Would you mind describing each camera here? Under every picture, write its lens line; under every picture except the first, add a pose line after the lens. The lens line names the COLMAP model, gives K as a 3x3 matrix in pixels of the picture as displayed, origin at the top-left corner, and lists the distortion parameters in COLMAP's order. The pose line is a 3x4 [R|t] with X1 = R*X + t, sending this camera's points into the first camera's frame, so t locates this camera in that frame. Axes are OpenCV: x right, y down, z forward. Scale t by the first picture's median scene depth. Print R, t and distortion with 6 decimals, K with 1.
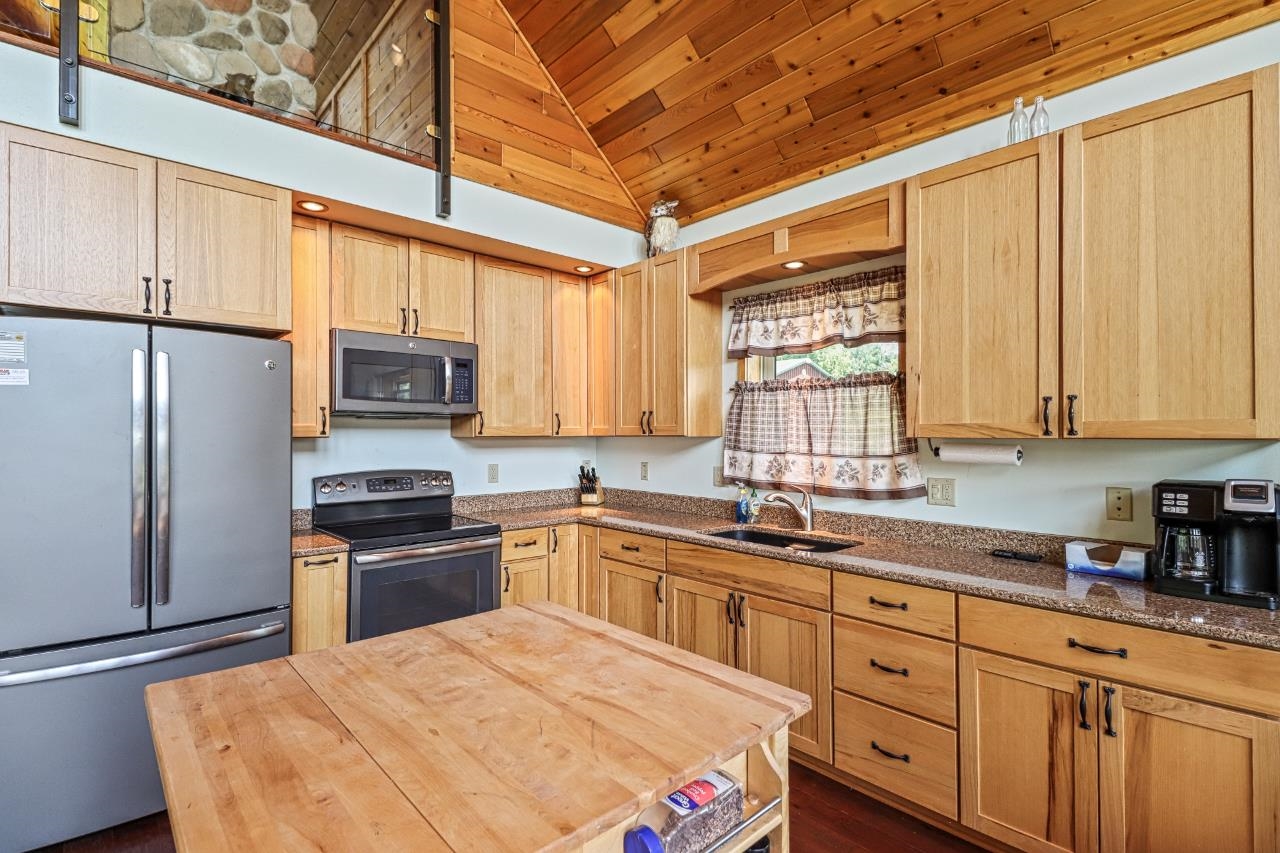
lens RADIAL K [[596.4, 0, 626.3], [0, 596.4, 439.3], [0, 0, 1]] dist [-0.005619, -0.005337]
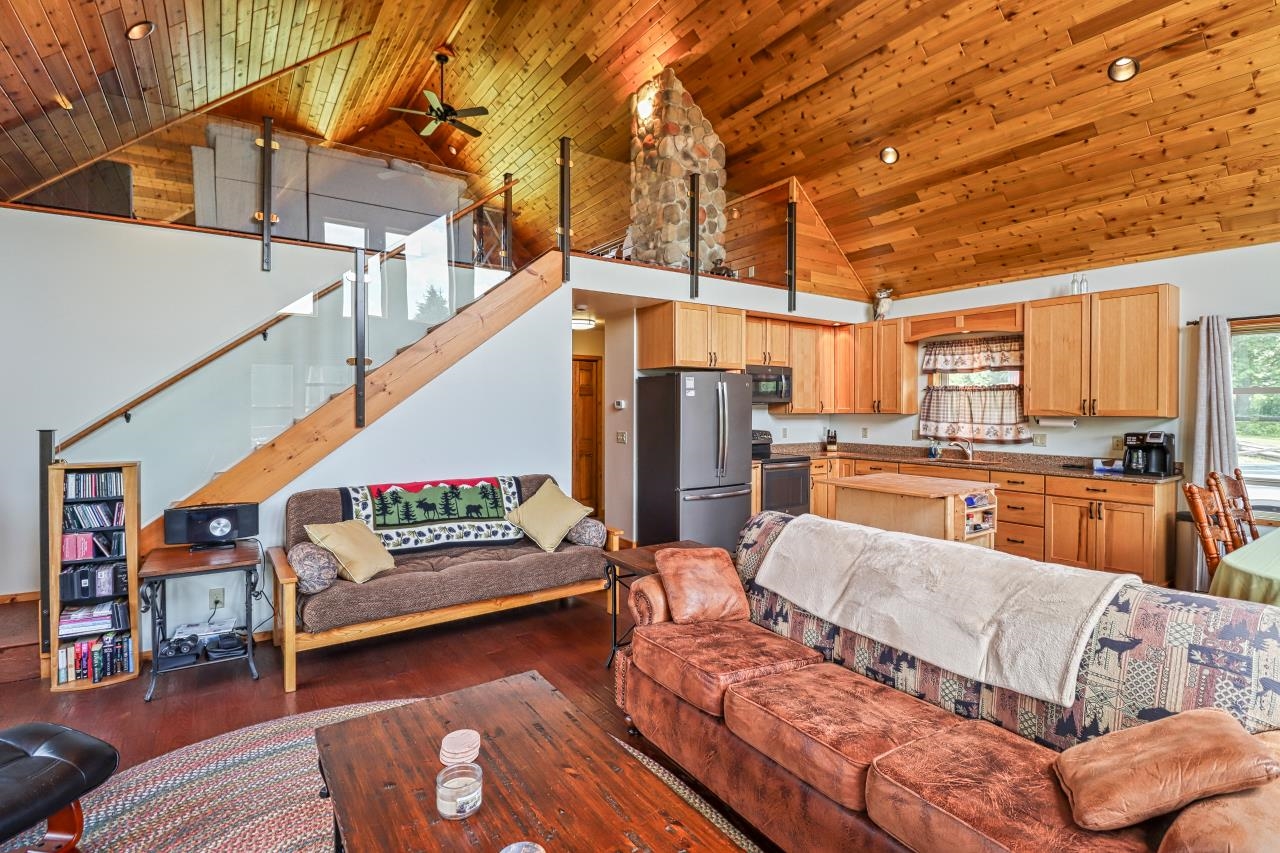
lens RADIAL K [[596.4, 0, 628.8], [0, 596.4, 415.2], [0, 0, 1]] dist [-0.005619, -0.005337]
pose [[0.990829, 0.003386, -0.135076, -0.591174], [-0.002763, 0.999985, 0.004803, -0.008770], [0.135090, -0.004386, 0.990824, -1.199191]]
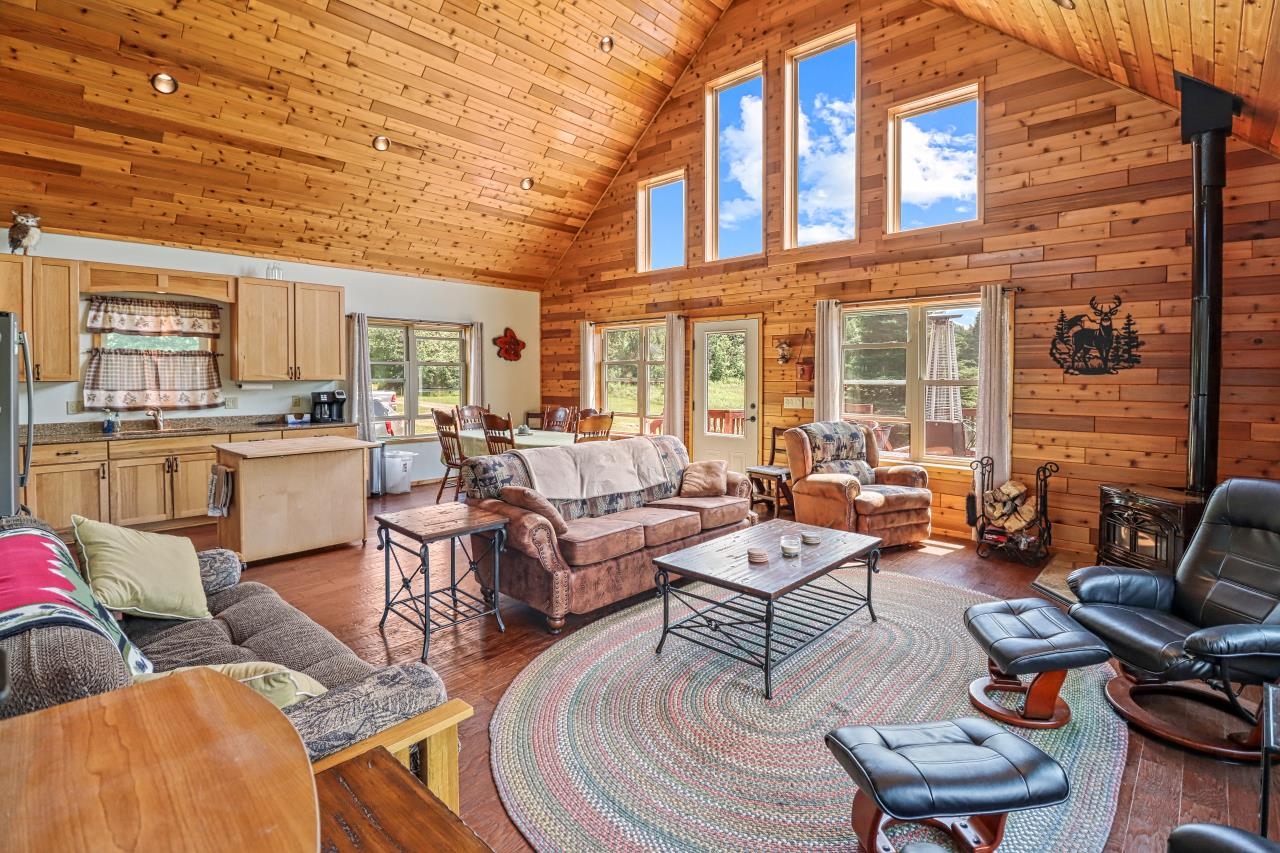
lens RADIAL K [[596.4, 0, 650.9], [0, 596.4, 376.9], [0, 0, 1]] dist [-0.005619, -0.005337]
pose [[-0.089161, -0.001101, 0.996017, -1.764423], [0.014344, 0.999894, 0.002390, 0.001438], [-0.995914, 0.014500, -0.089136, -0.407171]]
